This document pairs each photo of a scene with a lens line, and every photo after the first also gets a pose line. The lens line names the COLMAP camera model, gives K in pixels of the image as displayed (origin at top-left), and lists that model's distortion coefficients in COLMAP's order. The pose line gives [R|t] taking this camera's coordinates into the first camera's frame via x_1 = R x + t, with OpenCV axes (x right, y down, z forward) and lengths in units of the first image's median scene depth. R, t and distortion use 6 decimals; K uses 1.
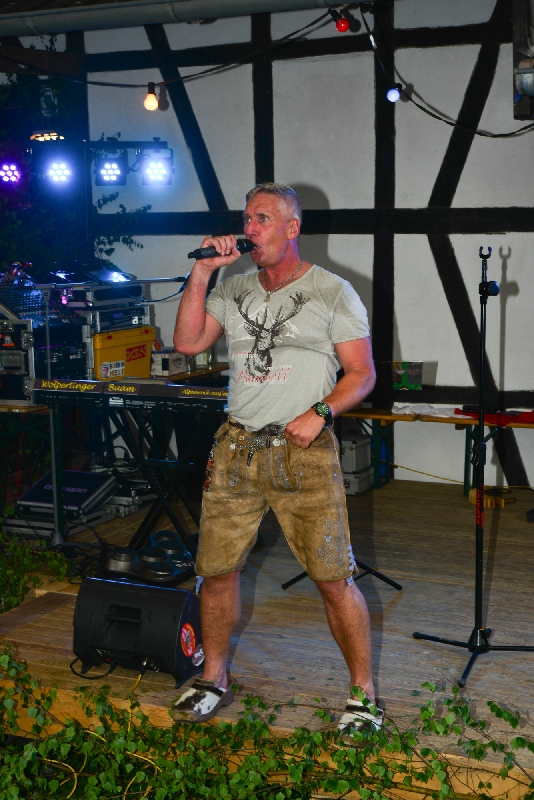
lens RADIAL K [[1277.4, 0, 267.0], [0, 1277.4, 400.0], [0, 0, 1]] dist [0.154831, 0.064969]
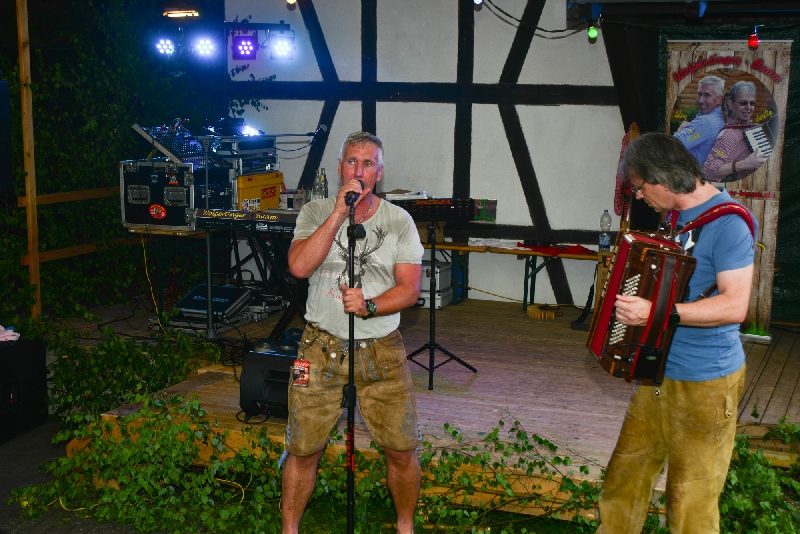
lens RADIAL K [[1193.8, 0, 400.0], [0, 1193.8, 267.0], [0, 0, 1]] dist [0.181704, -0.007349]
pose [[0.998419, 0.016413, 0.053758, -0.034758], [-0.016872, 0.999825, 0.008089, 0.024763], [-0.053615, -0.008983, 0.998521, -0.188111]]
